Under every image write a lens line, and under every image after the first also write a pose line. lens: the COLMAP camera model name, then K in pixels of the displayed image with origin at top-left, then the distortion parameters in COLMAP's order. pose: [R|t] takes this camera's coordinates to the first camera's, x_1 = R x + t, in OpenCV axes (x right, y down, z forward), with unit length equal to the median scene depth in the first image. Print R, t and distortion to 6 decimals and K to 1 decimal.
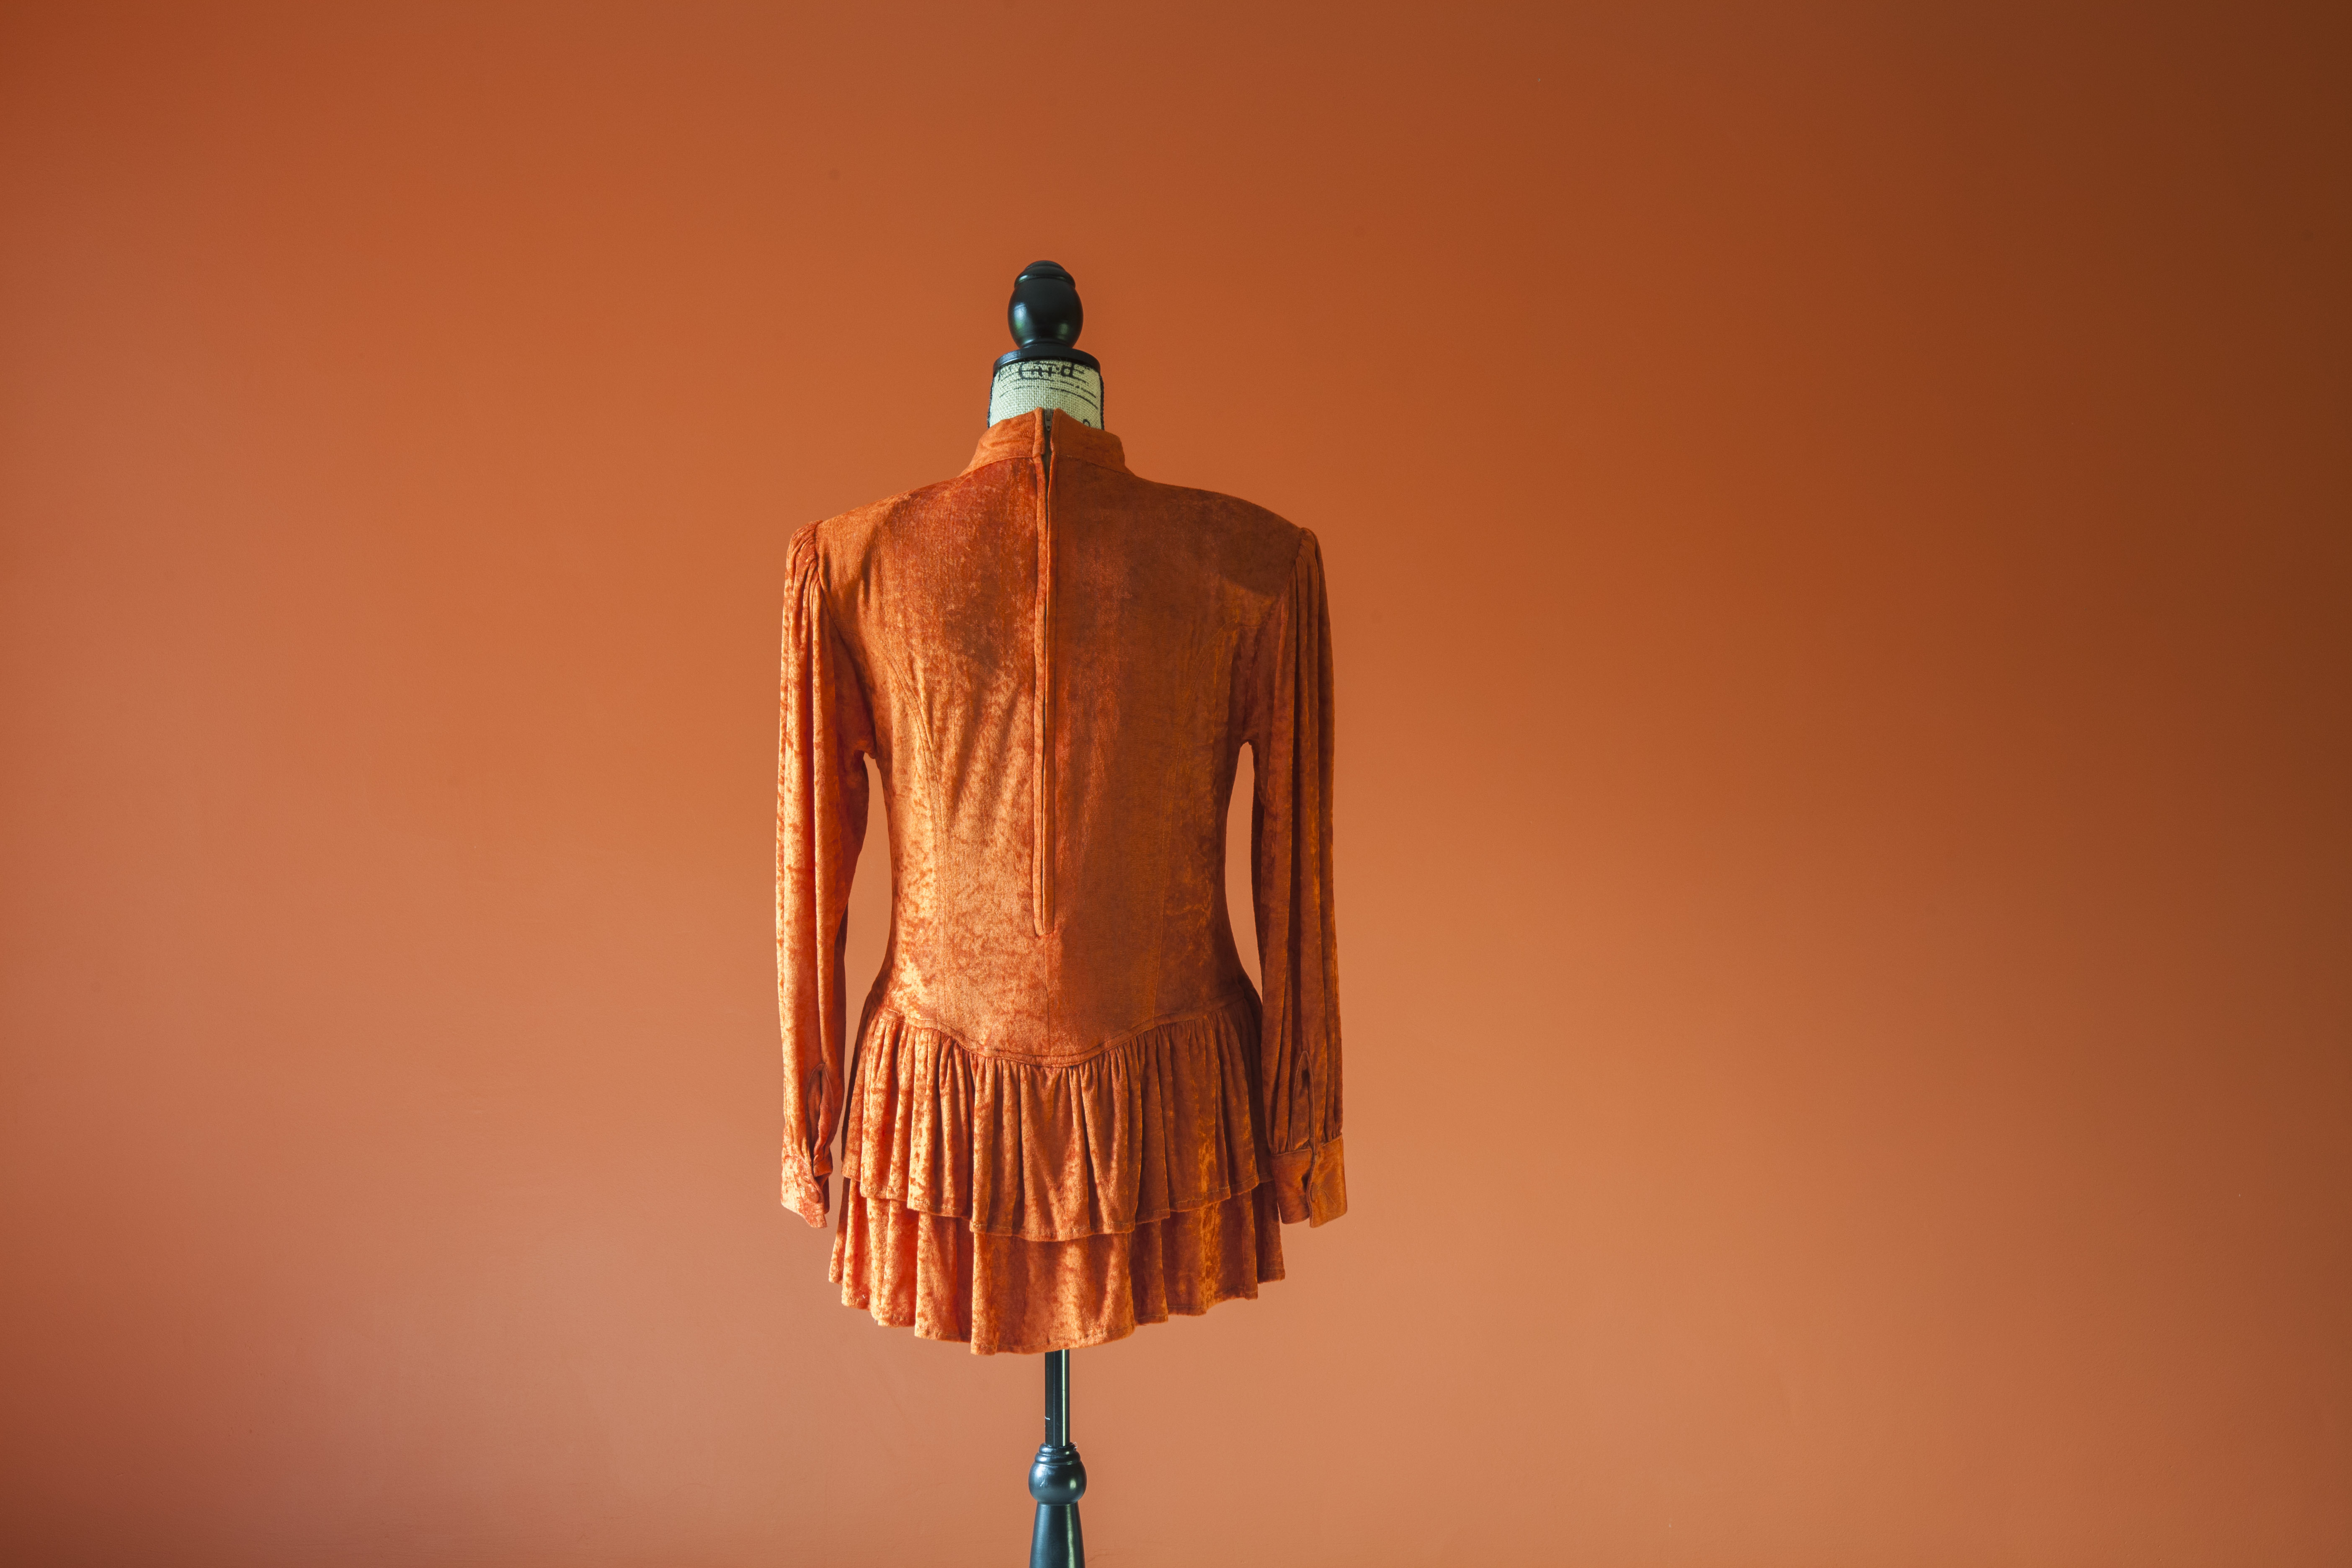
lens RADIAL K [[4470.4, 0, 1176.0], [0, 4470.4, 784.0], [0, 0, 1]] dist [0.455968, -0.012423]
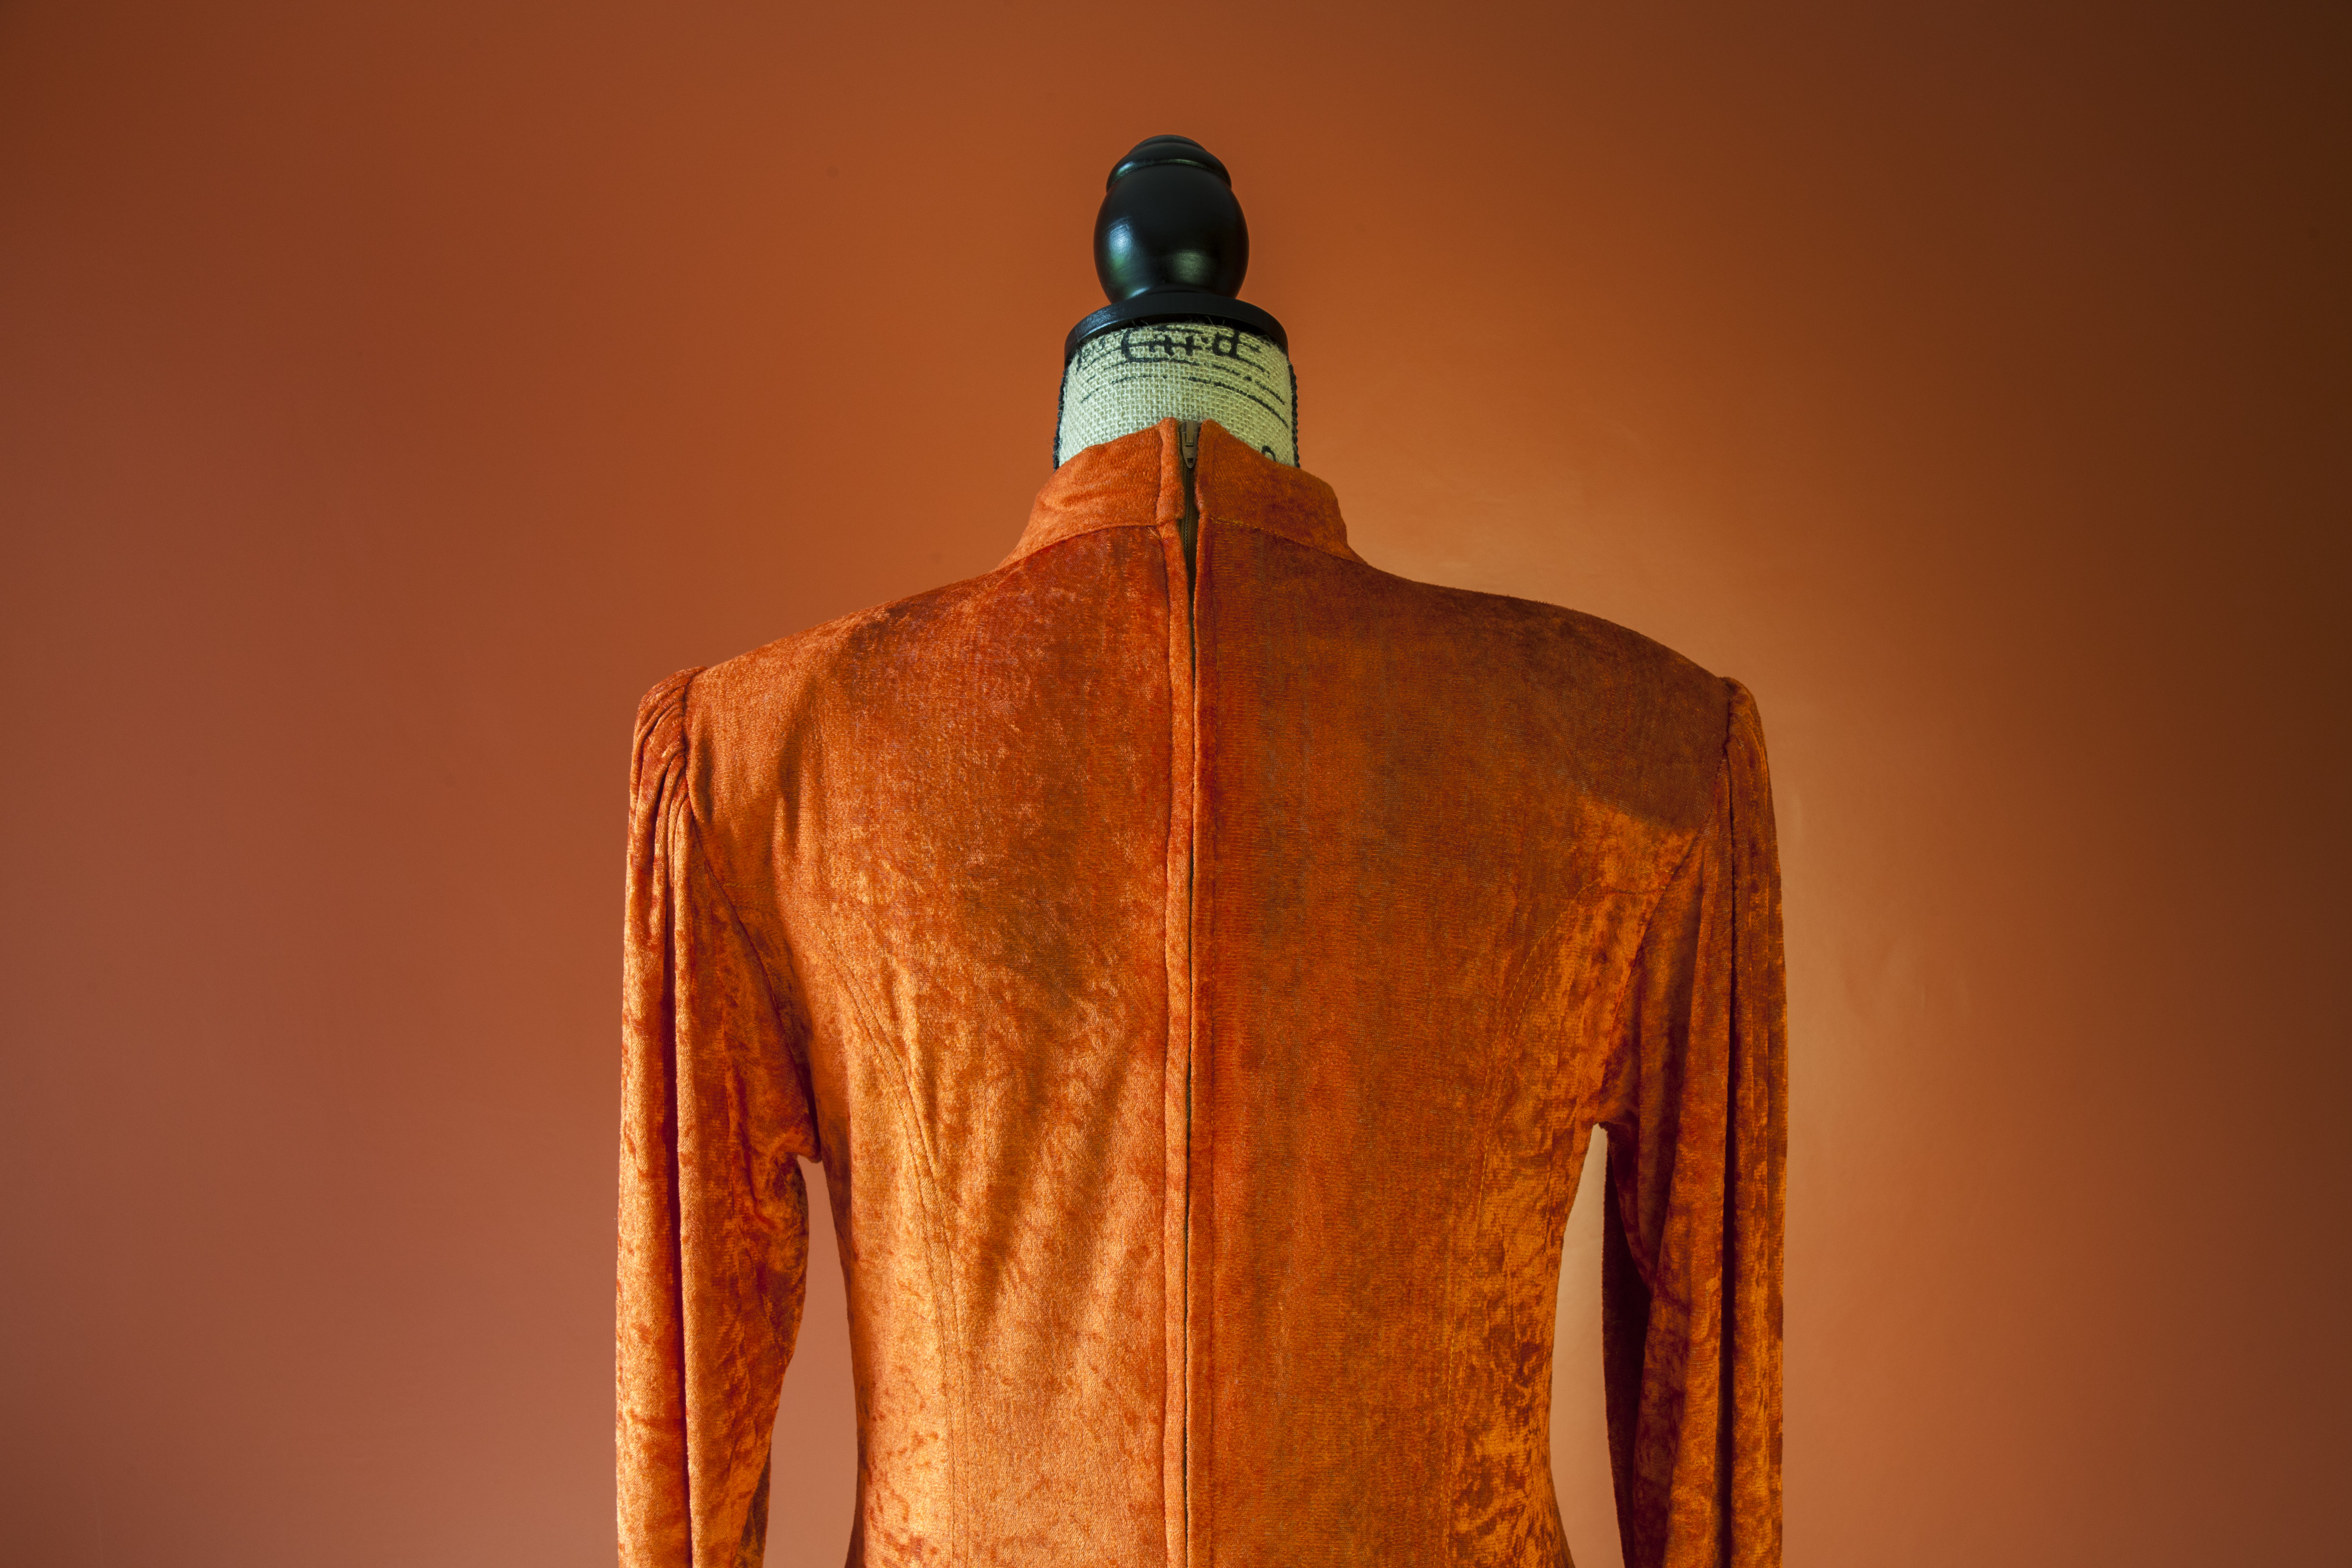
lens RADIAL K [[2575.5, 0, 1176.0], [0, 2575.5, 784.0], [0, 0, 1]] dist [-0.079442, 0.001692]
pose [[0.999758, -0.004603, 0.021531, -0.035659], [0.004834, 0.999931, -0.010696, -0.043863], [-0.021480, 0.010798, 0.999711, 0.739305]]
